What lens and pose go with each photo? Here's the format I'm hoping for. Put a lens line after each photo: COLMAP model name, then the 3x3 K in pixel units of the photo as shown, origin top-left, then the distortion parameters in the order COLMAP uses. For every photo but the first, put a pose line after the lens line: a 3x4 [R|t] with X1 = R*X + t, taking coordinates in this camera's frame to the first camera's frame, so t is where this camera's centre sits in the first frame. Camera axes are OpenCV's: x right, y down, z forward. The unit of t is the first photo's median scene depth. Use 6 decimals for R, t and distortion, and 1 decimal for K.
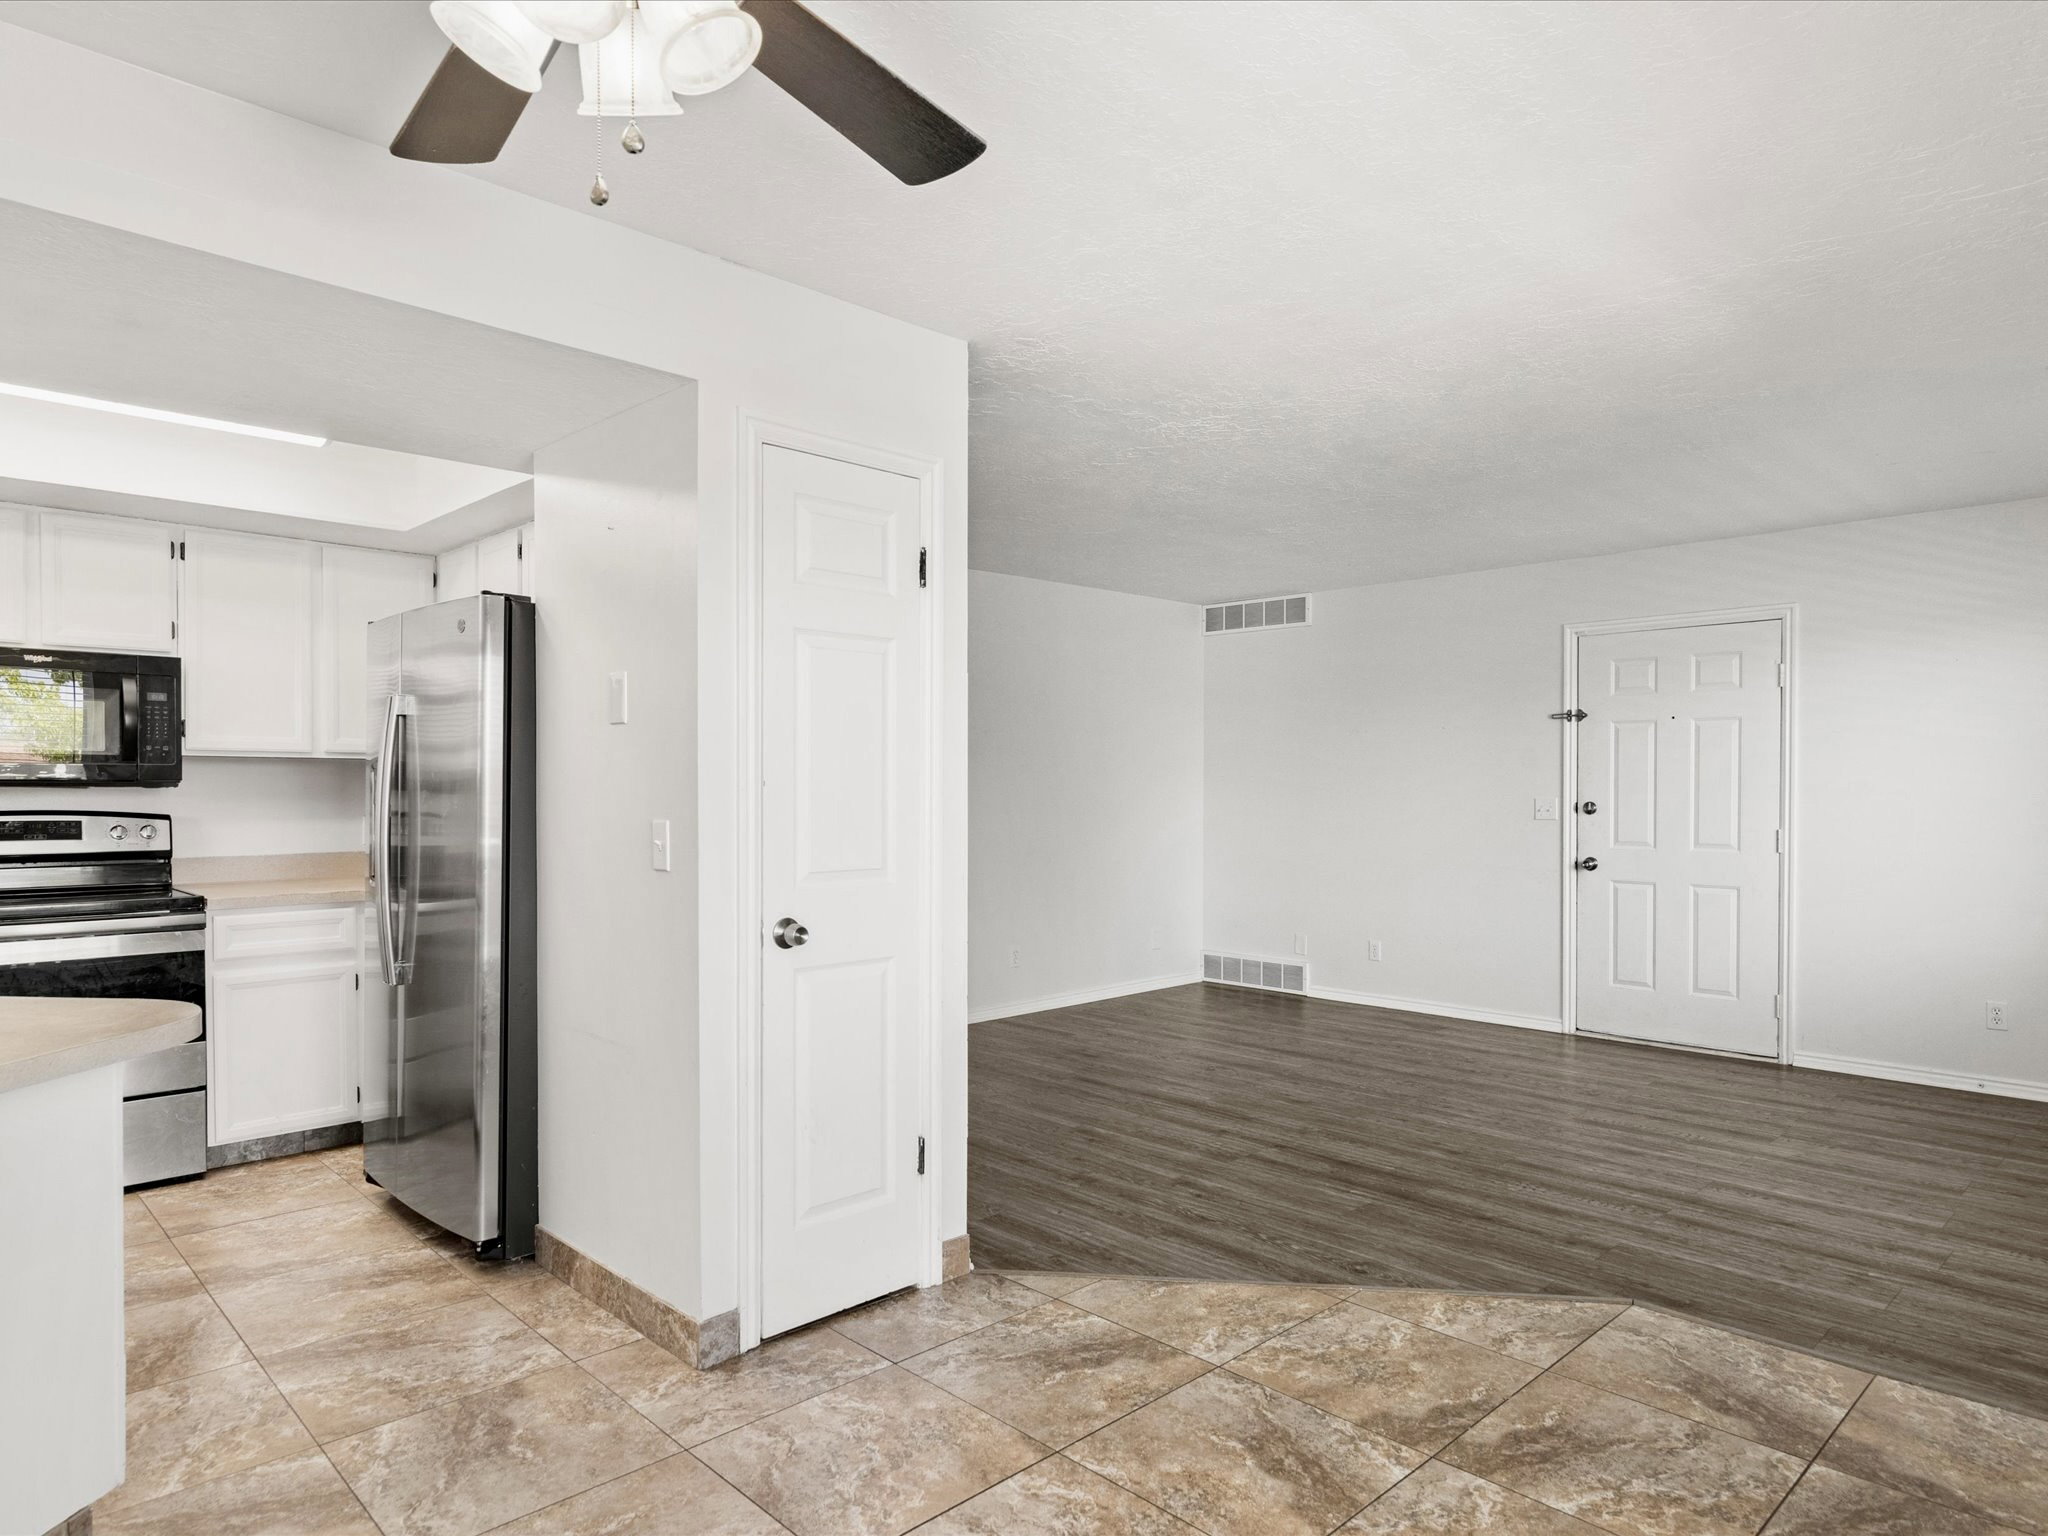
lens RADIAL K [[1240.3, 0, 1024.7], [0, 1240.3, 803.9], [0, 0, 1]] dist [0.002160, -0.000052]
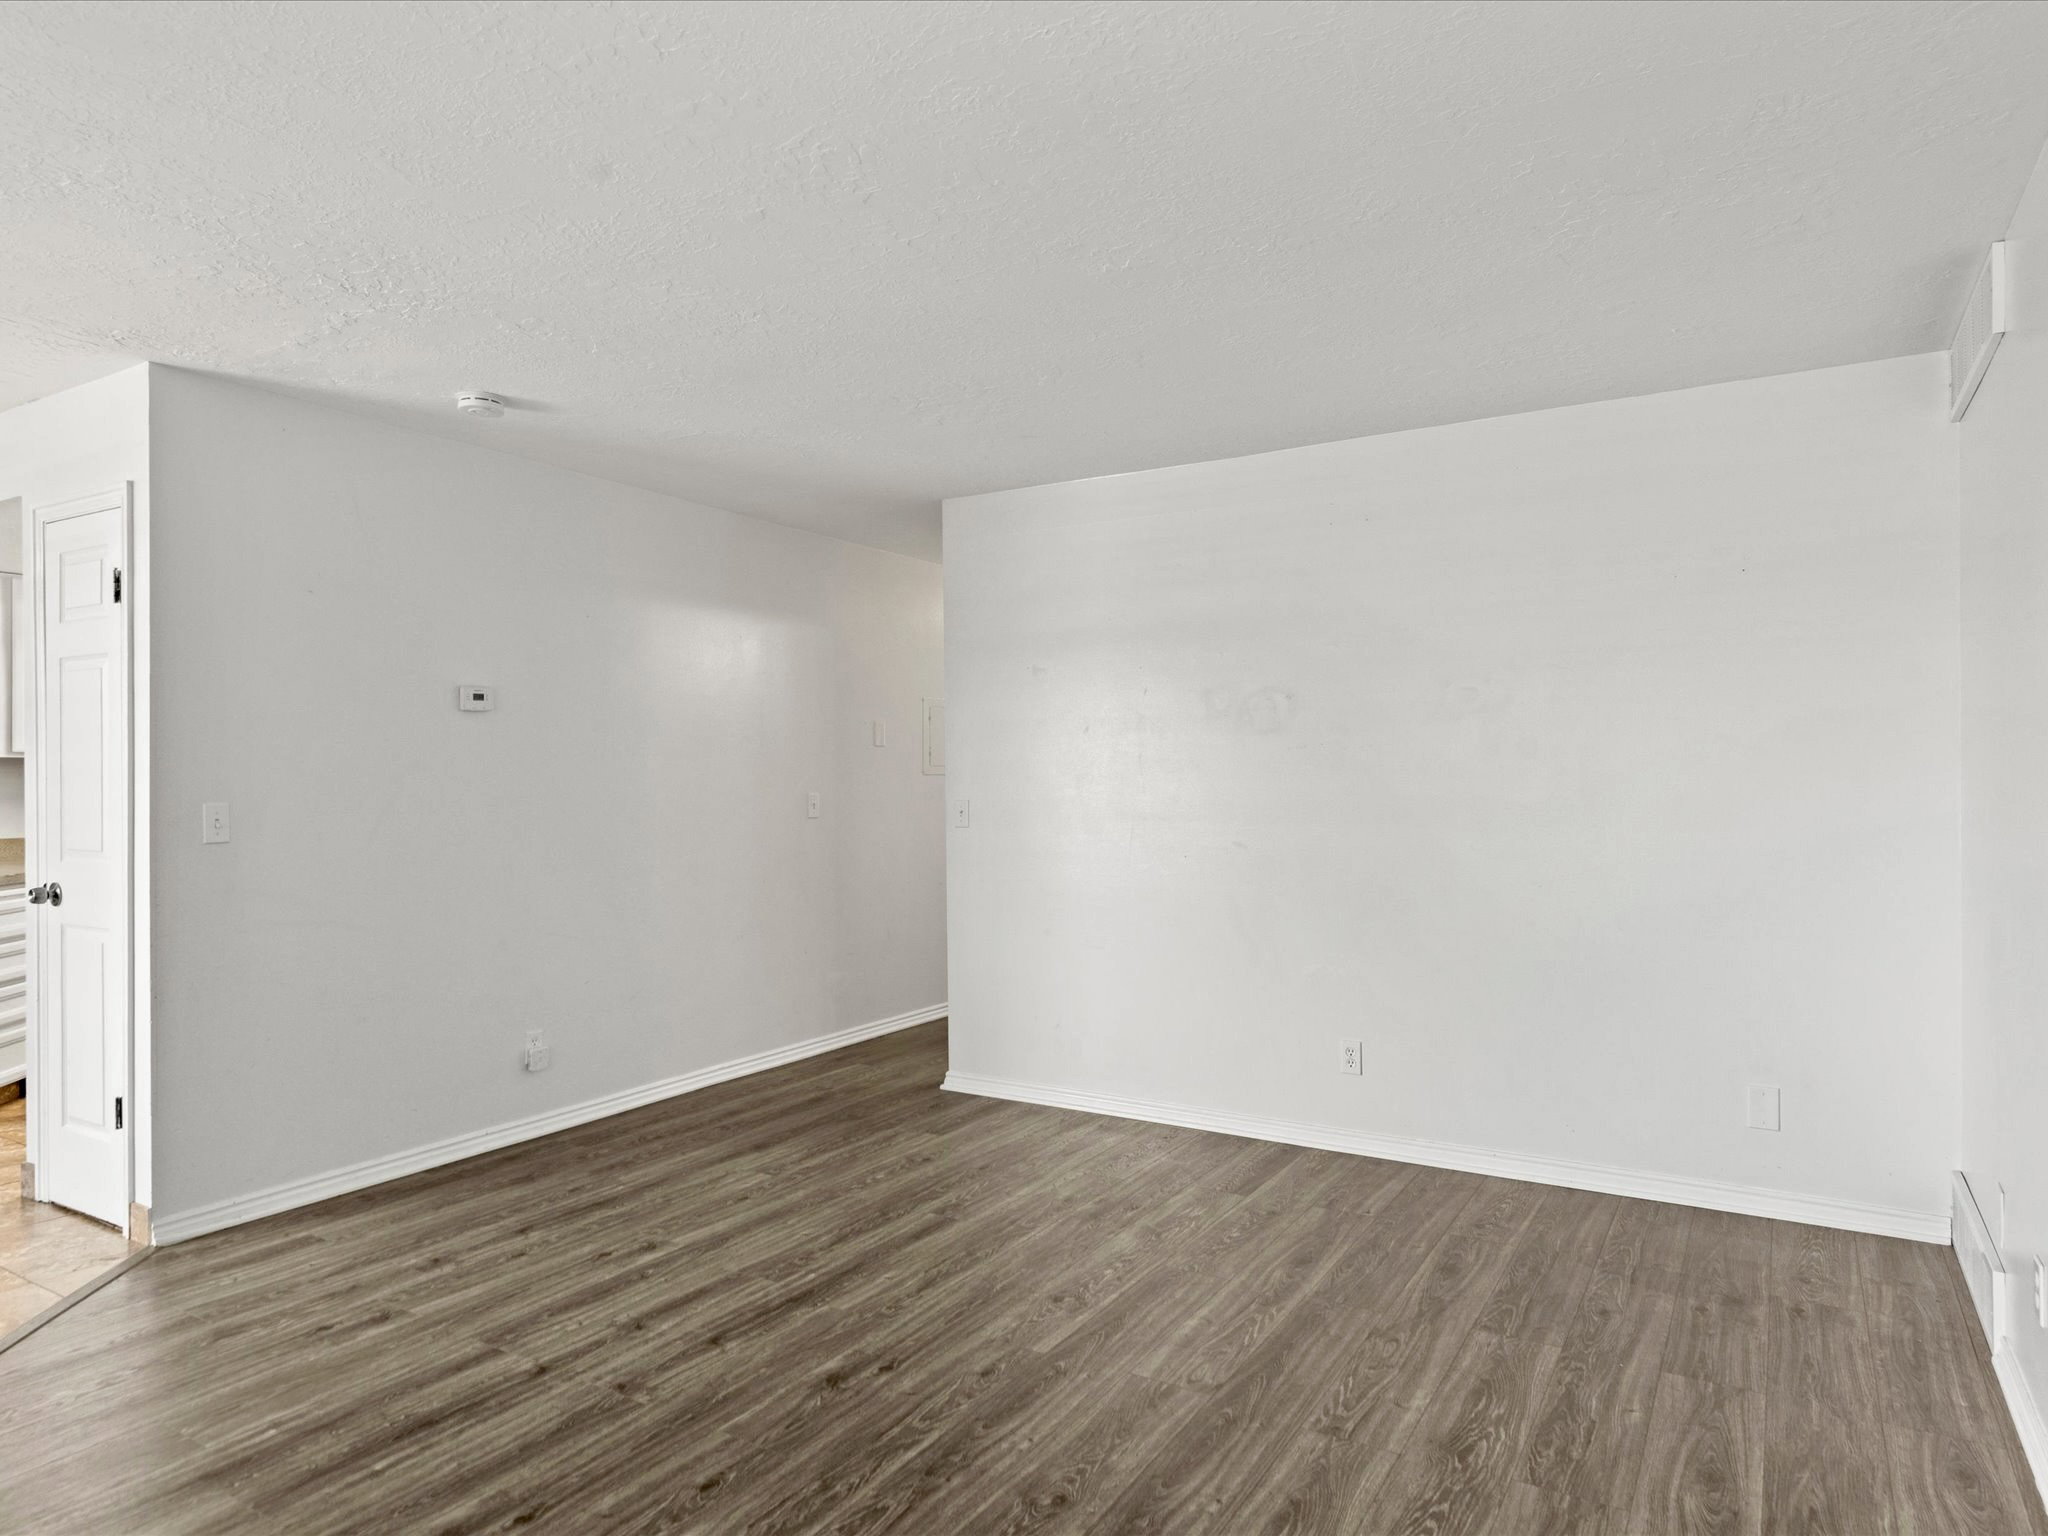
lens RADIAL K [[1238.5, 0, 1024.0], [0, 1238.5, 768.0], [0, 0, 1]] dist [-0.000717, -0.000227]
pose [[0.254339, -0.009673, -0.967067, 0.666029], [-0.014336, 0.999802, -0.013771, -0.012266], [0.967009, 0.017366, 0.254150, 0.830130]]
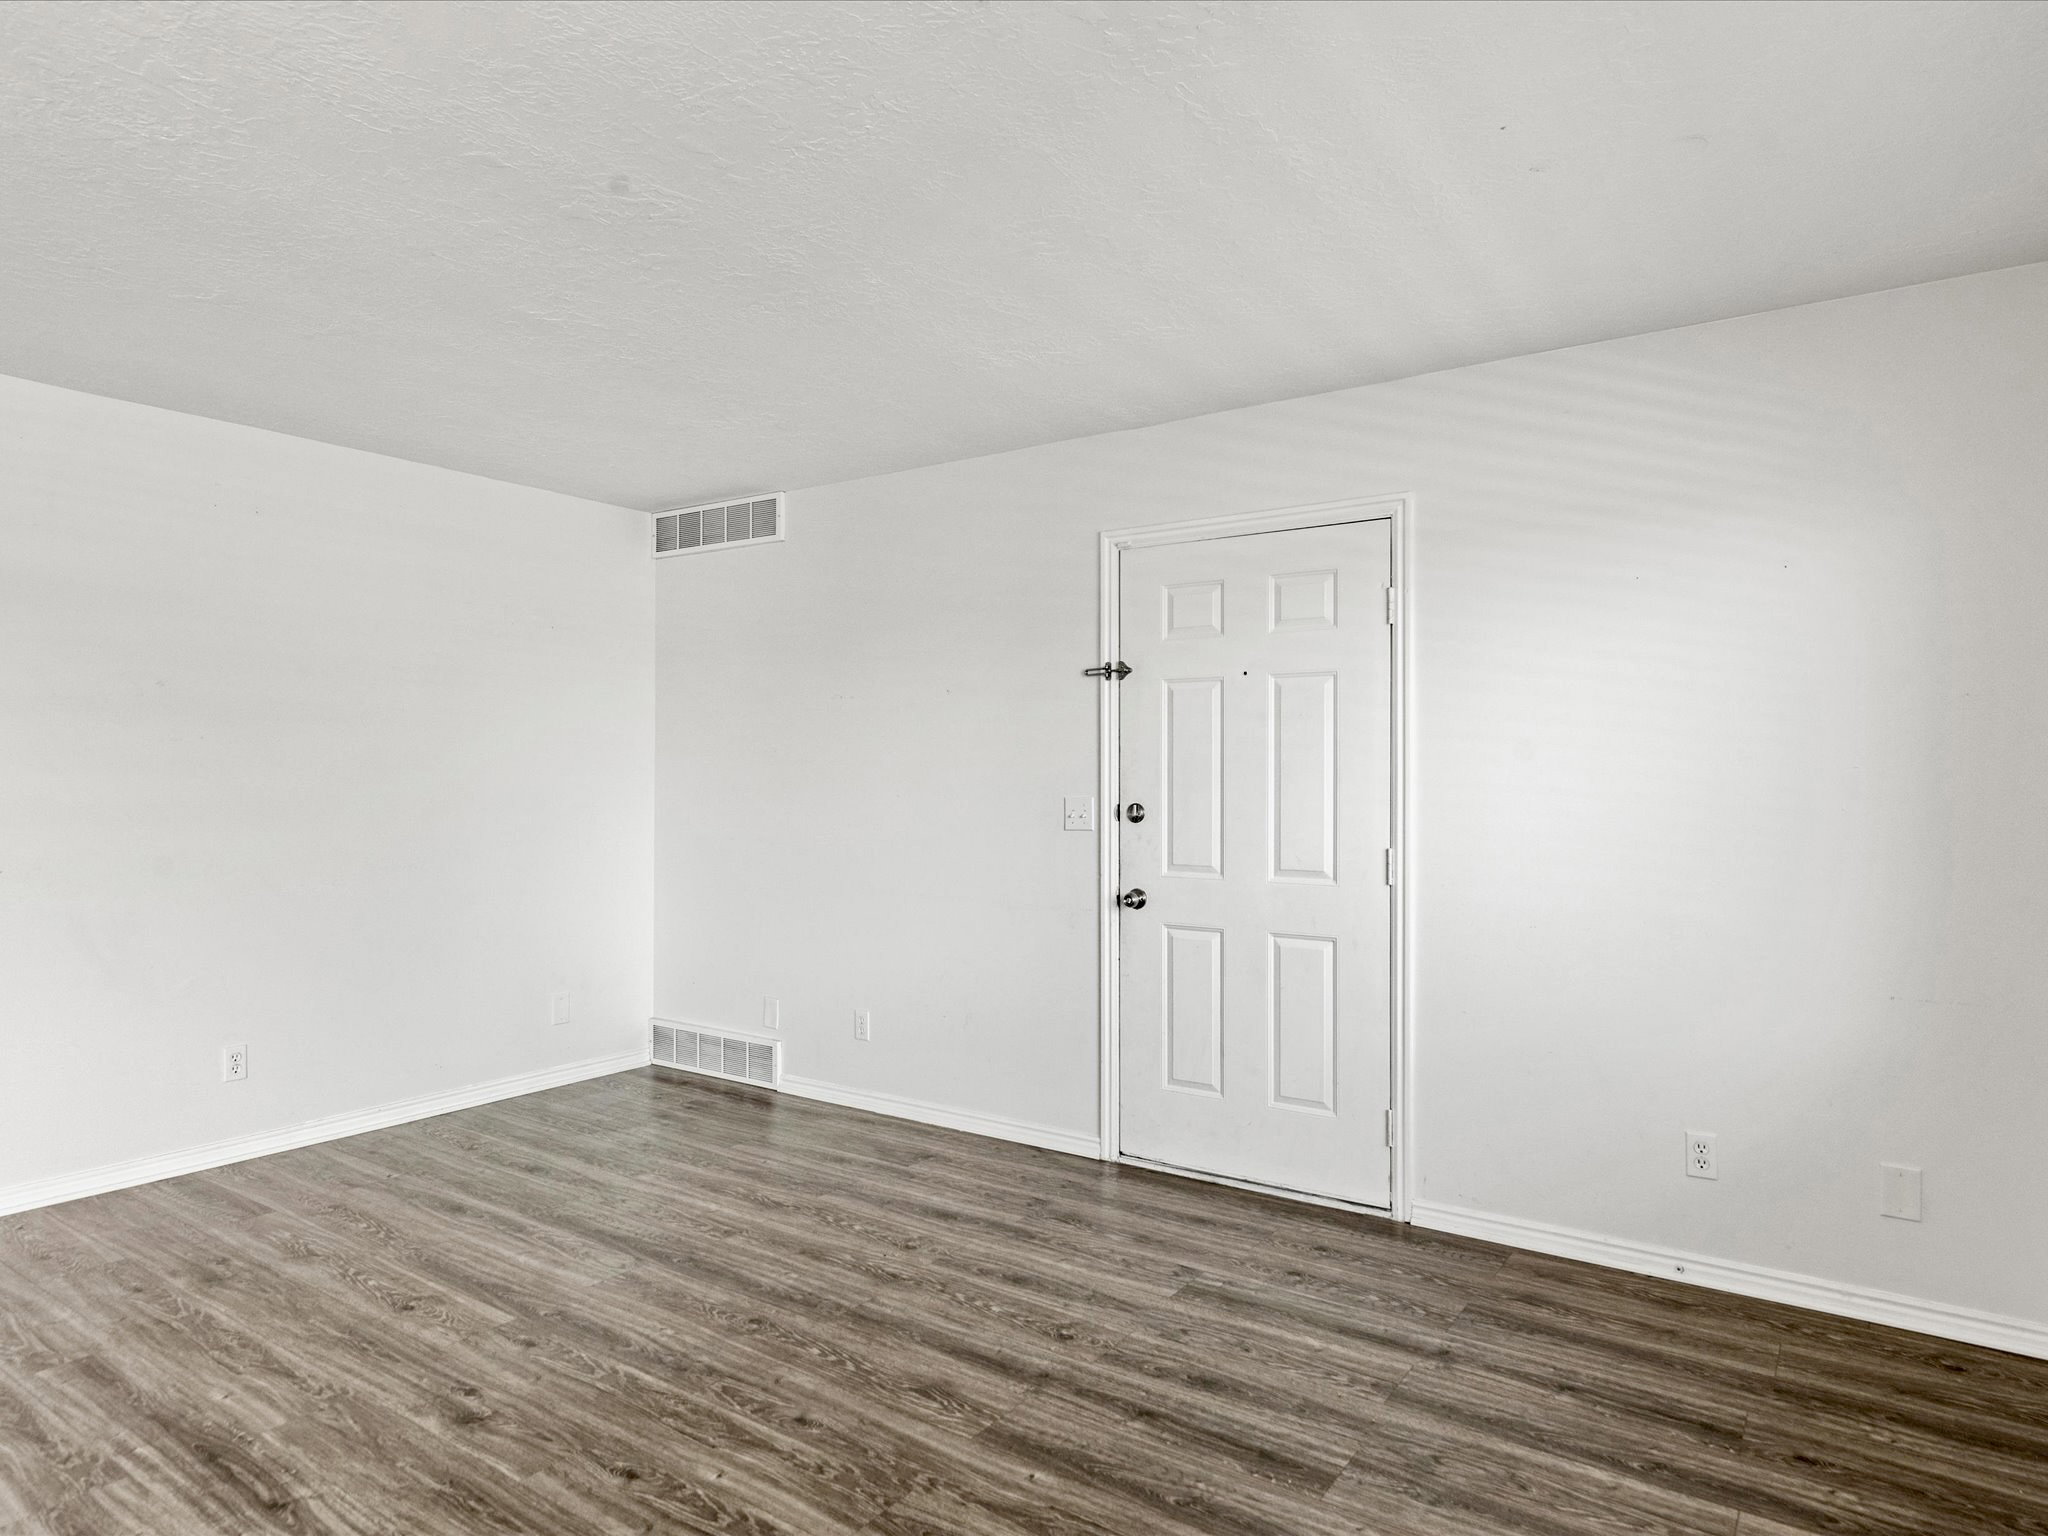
lens RADIAL K [[1223.6, 0, 1031.1], [0, 1223.6, 771.3], [0, 0, 1]] dist [0.000545, -0.000351]
pose [[0.980514, 0.004341, 0.196403, 0.303439], [-0.000380, 0.999796, -0.020198, -0.006066], [-0.196451, 0.019730, 0.980315, 0.420069]]
